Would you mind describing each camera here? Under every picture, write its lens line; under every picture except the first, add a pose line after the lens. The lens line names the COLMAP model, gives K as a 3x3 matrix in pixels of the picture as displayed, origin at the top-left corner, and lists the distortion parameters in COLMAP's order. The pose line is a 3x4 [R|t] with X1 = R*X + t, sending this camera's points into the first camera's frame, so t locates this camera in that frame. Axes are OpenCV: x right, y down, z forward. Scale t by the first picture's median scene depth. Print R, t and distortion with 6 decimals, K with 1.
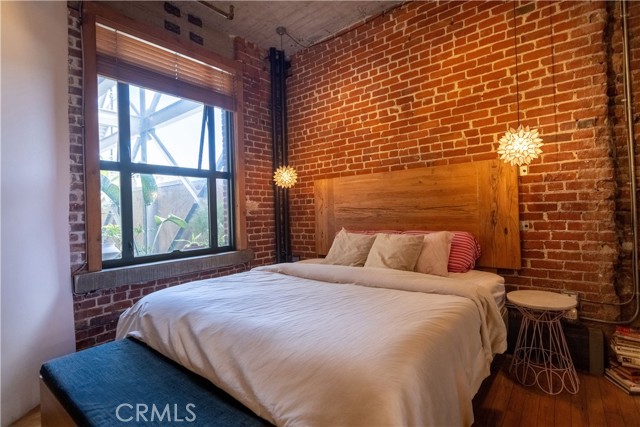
lens RADIAL K [[316.6, 0, 315.9], [0, 316.6, 209.3], [0, 0, 1]] dist [-0.002140, -0.000732]
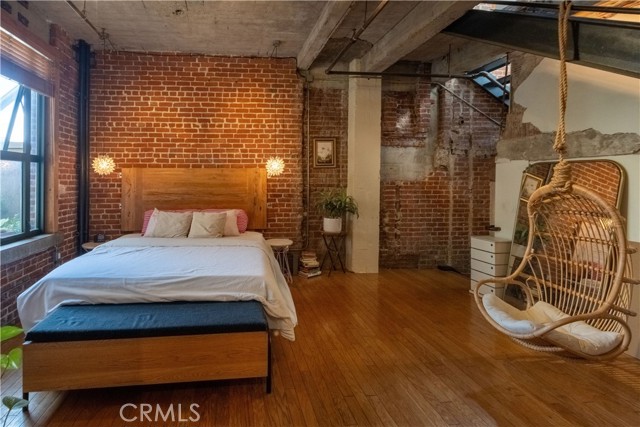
lens RADIAL K [[326.7, 0, 277.7], [0, 326.7, 180.1], [0, 0, 1]] dist [0.012283, -0.000349]
pose [[0.679981, 0.035323, 0.732378, -0.688218], [-0.033997, 0.999284, -0.016631, -0.063799], [-0.732441, -0.013589, 0.680695, -0.337207]]
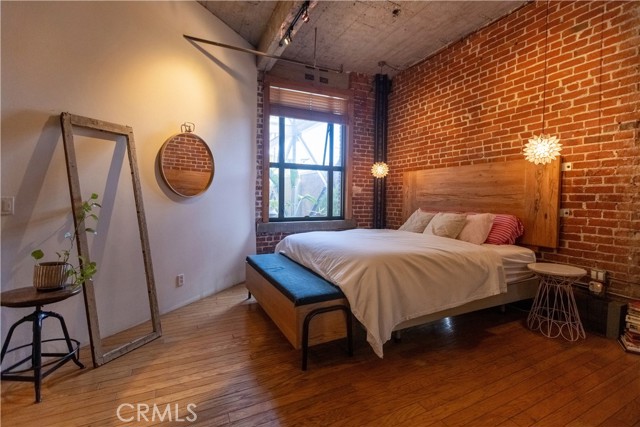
lens RADIAL K [[300.0, 0, 307.7], [0, 300.0, 205.9], [0, 0, 1]] dist [0.007696, -0.002059]
pose [[0.895684, 0.052107, -0.441627, 0.275424], [-0.033946, 0.998225, 0.048933, 0.003050], [0.443393, -0.028837, 0.895863, -0.435185]]
